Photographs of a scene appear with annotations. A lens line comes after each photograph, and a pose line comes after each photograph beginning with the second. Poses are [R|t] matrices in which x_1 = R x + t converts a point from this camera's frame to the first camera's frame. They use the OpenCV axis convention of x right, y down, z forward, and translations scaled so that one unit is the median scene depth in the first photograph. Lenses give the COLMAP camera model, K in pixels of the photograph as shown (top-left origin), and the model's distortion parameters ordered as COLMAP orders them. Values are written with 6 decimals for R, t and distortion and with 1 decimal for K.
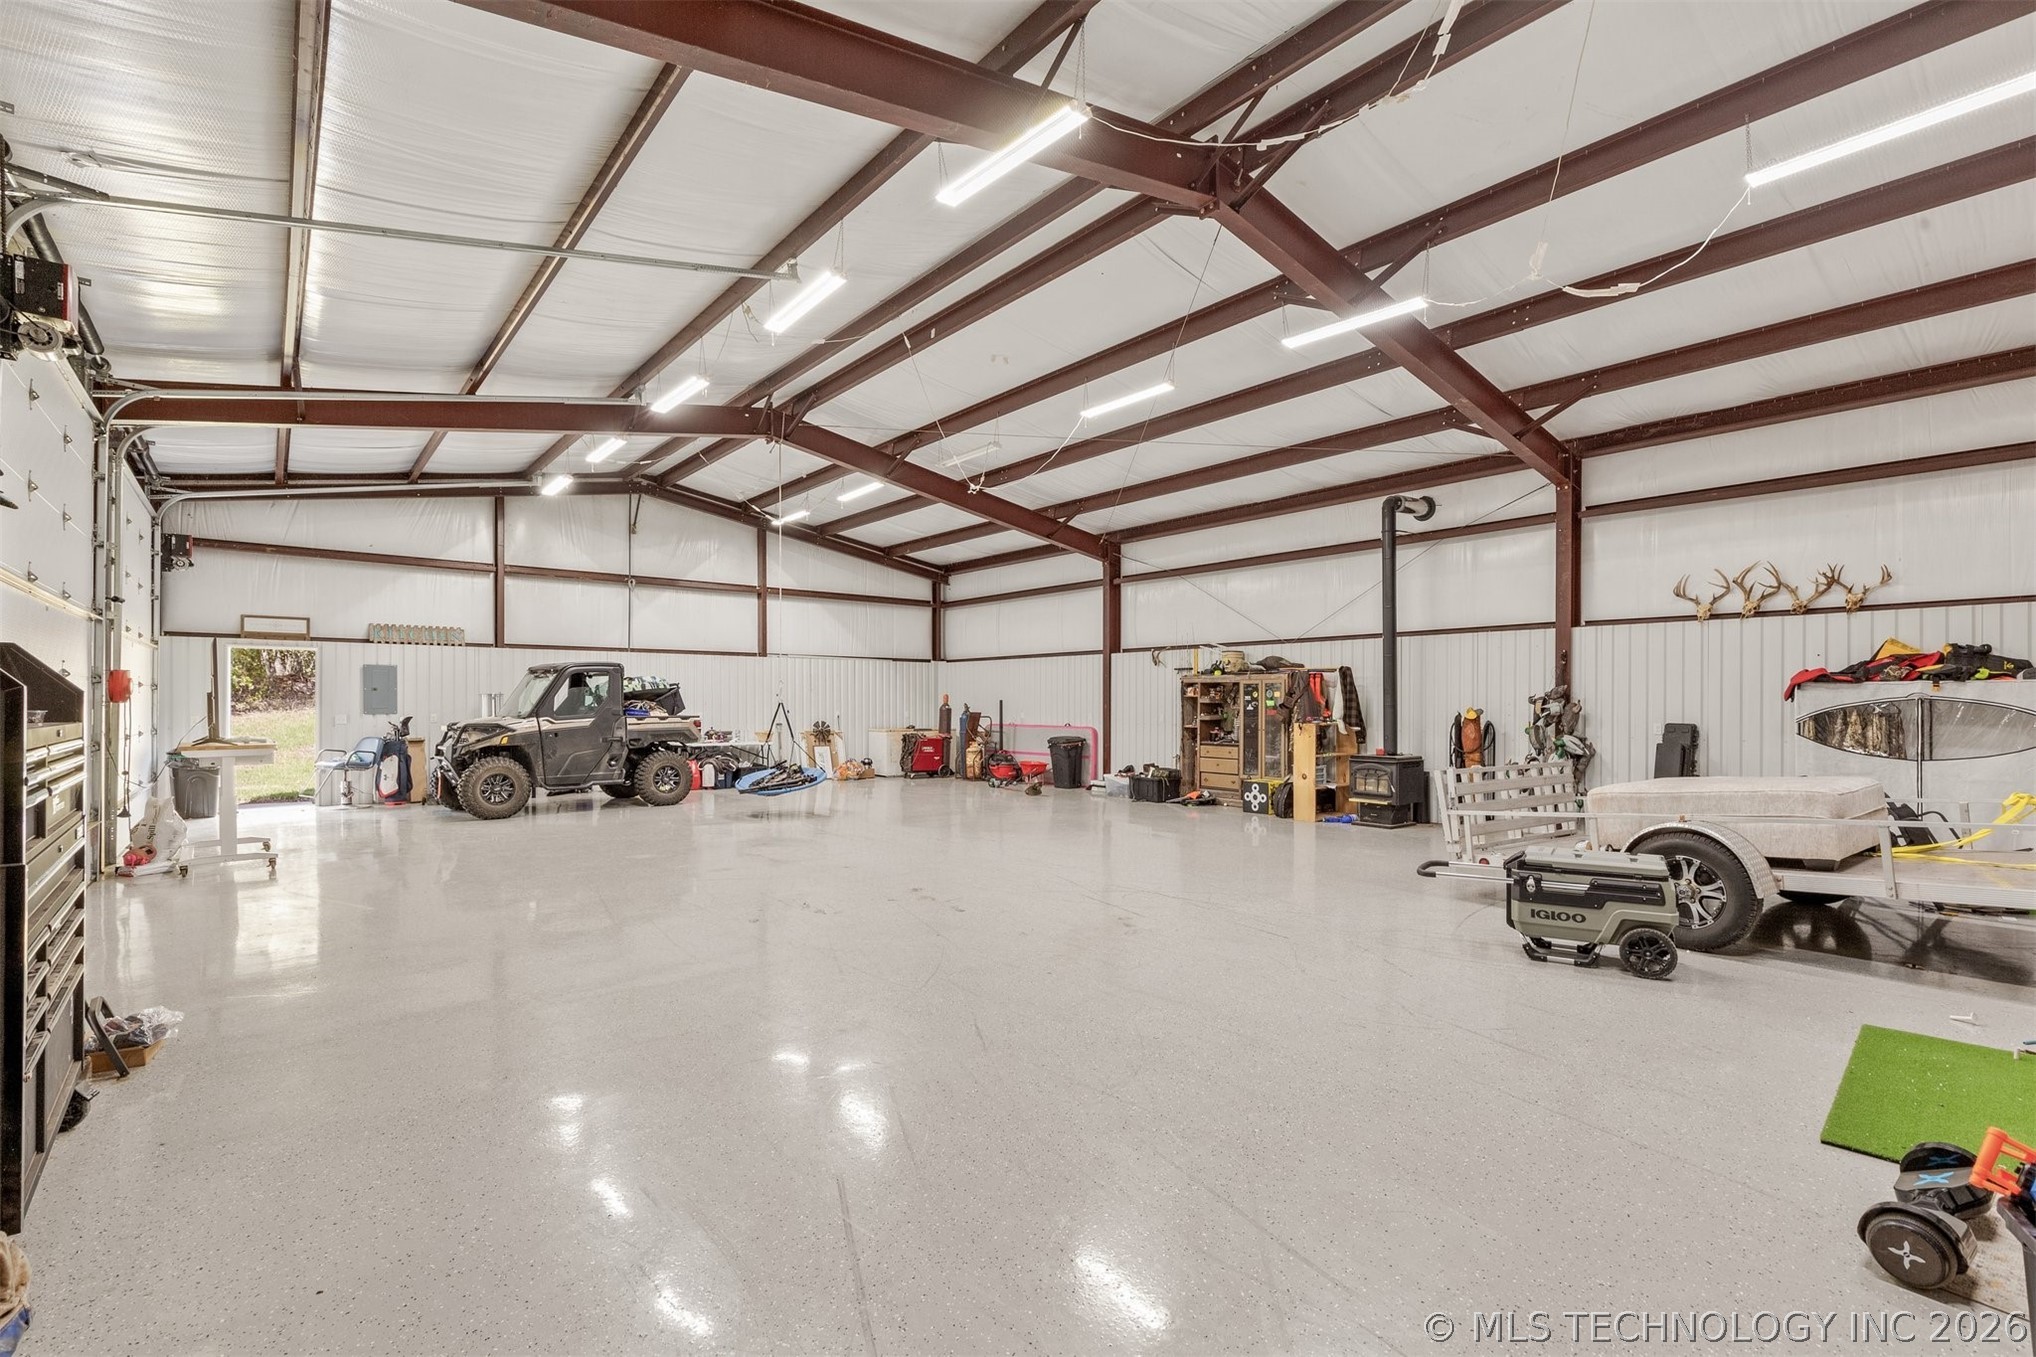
lens RADIAL K [[929.7, 0, 1018.0], [0, 929.7, 678.5], [0, 0, 1]] dist [0.002634, 0.000742]
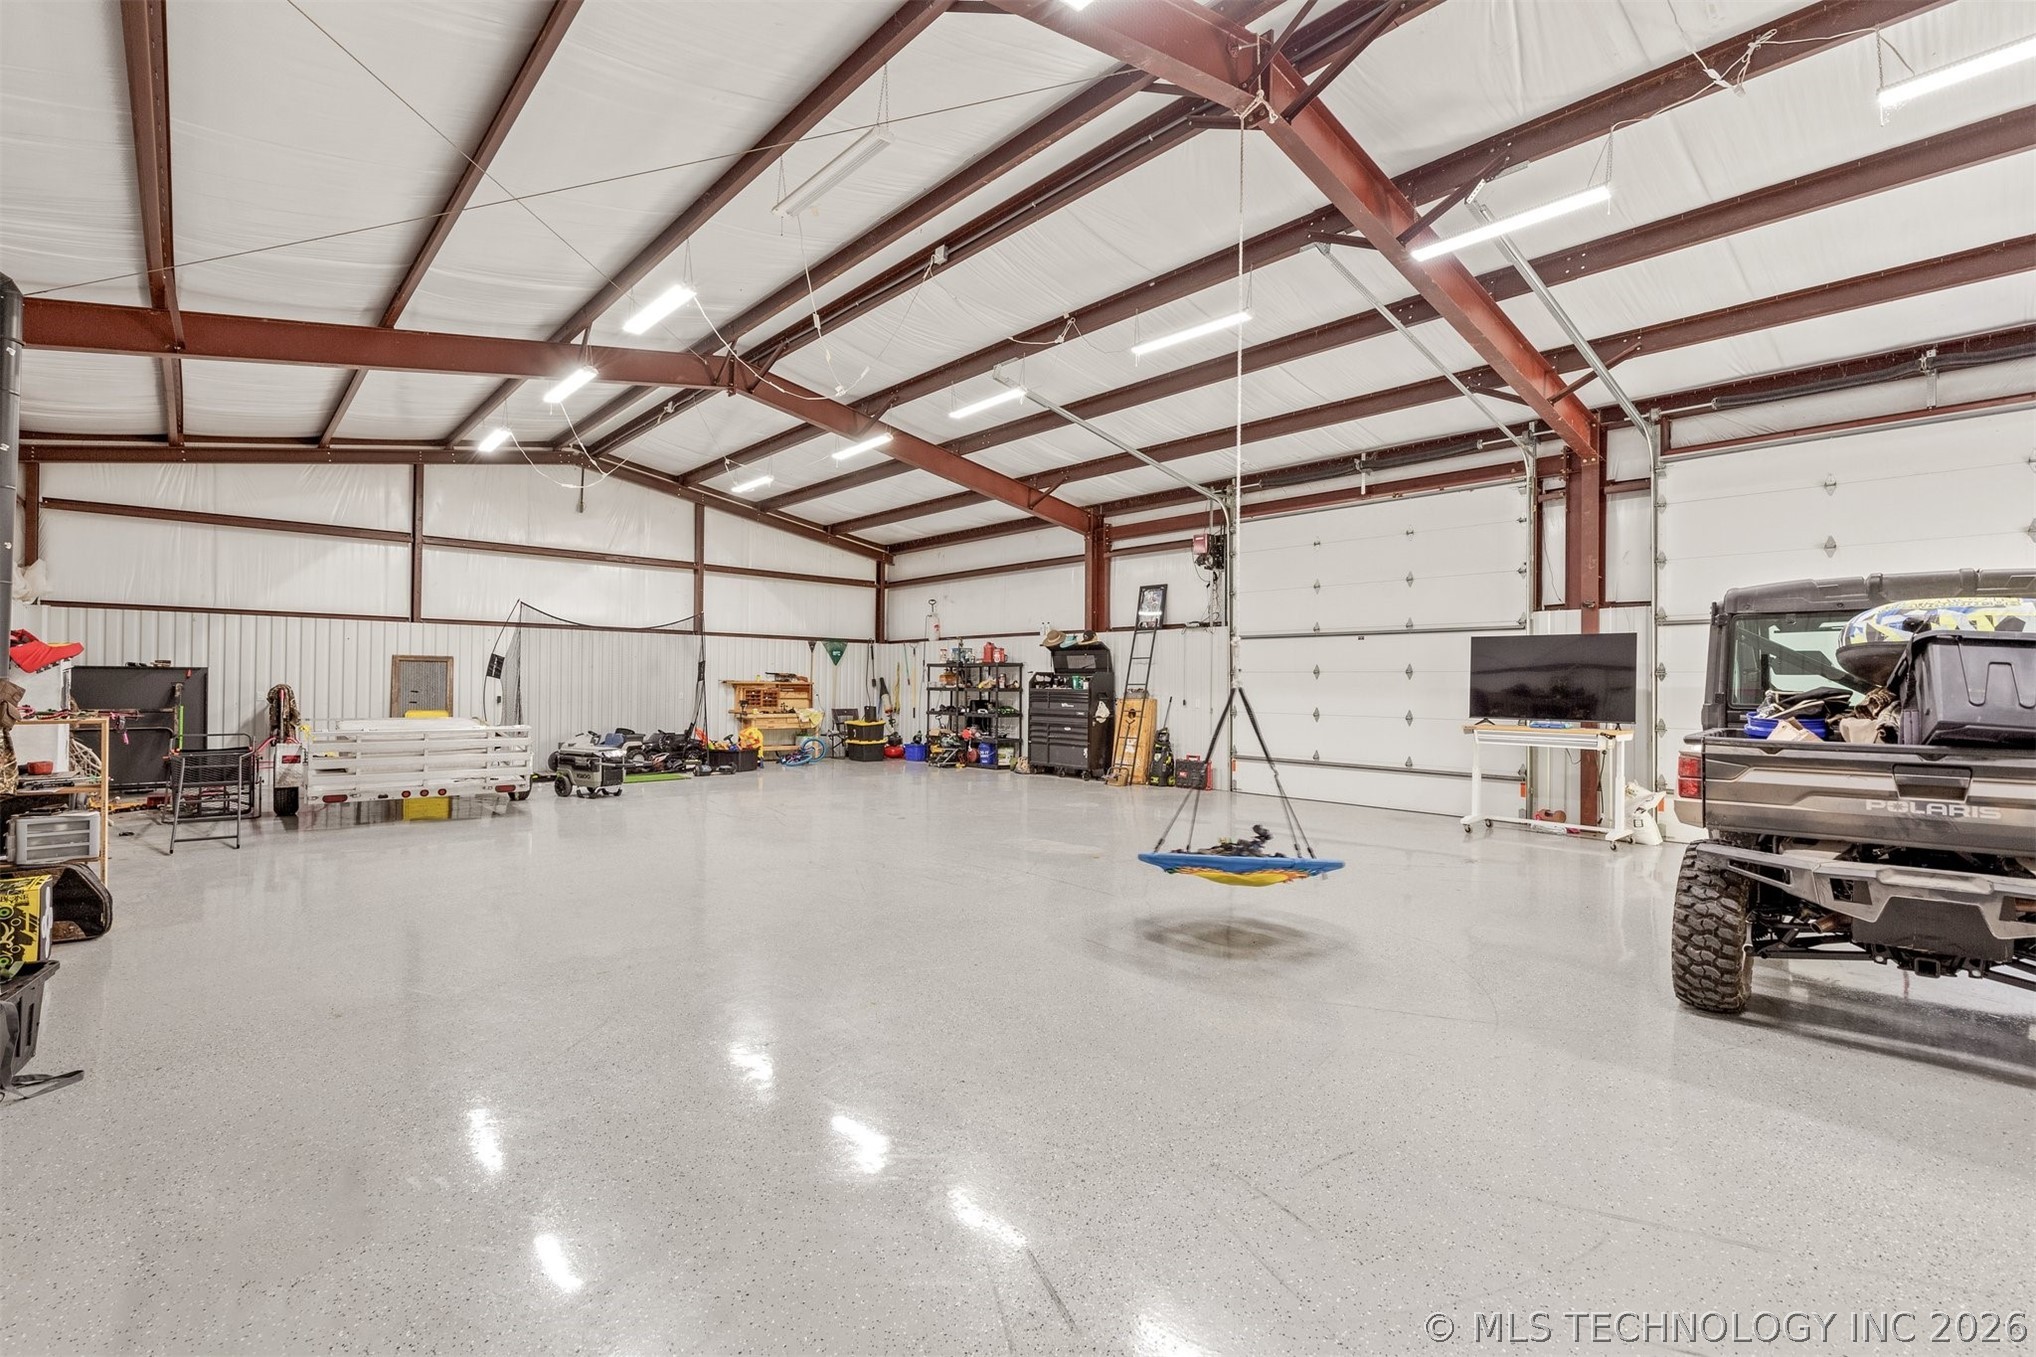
lens RADIAL K [[894.5, 0, 925.9], [0, 894.5, 673.5], [0, 0, 1]] dist [0.055515, -0.034098]
pose [[0.999879, 0.007377, 0.013721, -0.085027], [-0.007583, 0.999859, 0.014983, -0.002404], [-0.013609, -0.015086, 0.999794, 0.120597]]
